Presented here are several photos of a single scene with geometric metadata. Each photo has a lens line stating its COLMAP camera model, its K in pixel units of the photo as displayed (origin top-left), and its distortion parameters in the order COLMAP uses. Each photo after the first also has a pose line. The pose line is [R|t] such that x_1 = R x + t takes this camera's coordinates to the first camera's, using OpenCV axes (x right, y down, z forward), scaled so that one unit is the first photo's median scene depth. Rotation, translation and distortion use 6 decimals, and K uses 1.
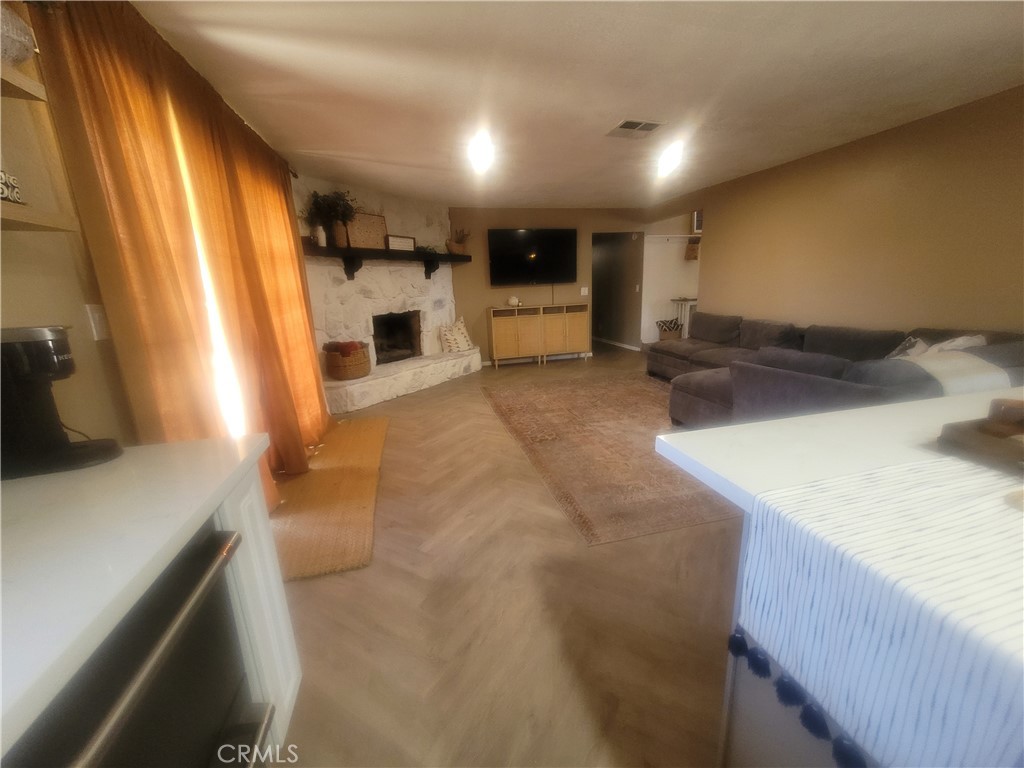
lens RADIAL K [[420.0, 0, 512.0], [0, 420.0, 384.0], [0, 0, 1]] dist [0.000115, 0.000043]
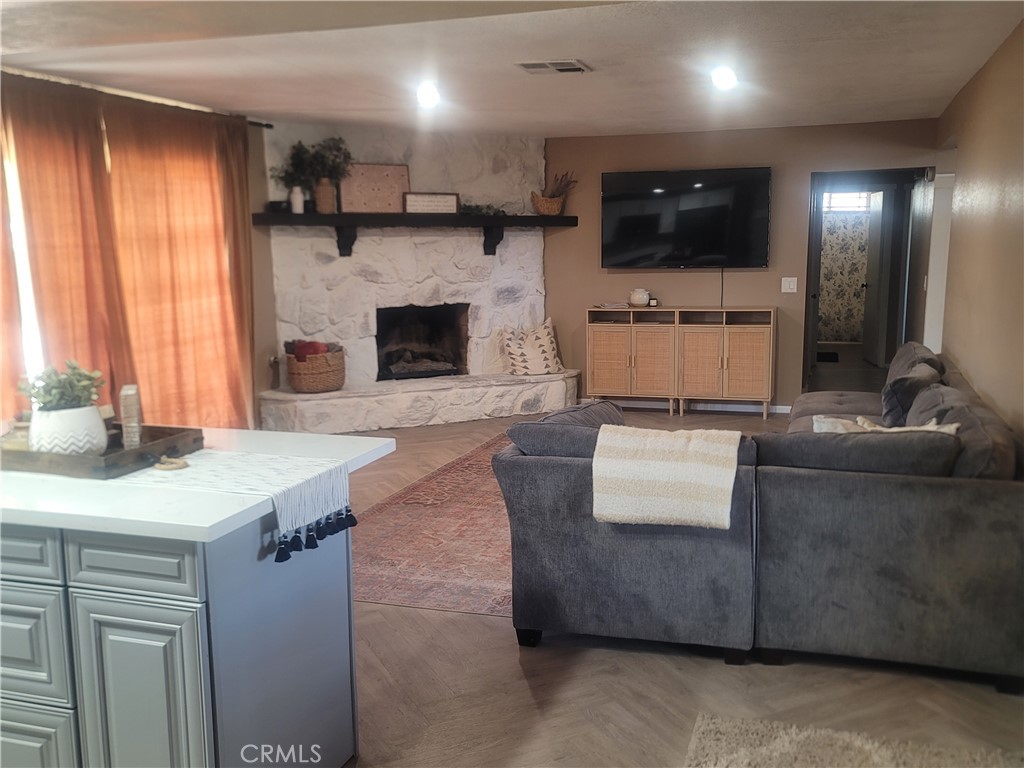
lens RADIAL K [[940.0, 0, 512.0], [0, 940.0, 384.0], [0, 0, 1]] dist [0.110734, 0.001643]
pose [[0.843006, 0.107682, -0.527015, 0.641941], [-0.145291, 0.988924, -0.030344, -0.023691], [0.517910, 0.102151, 0.849314, -0.170306]]
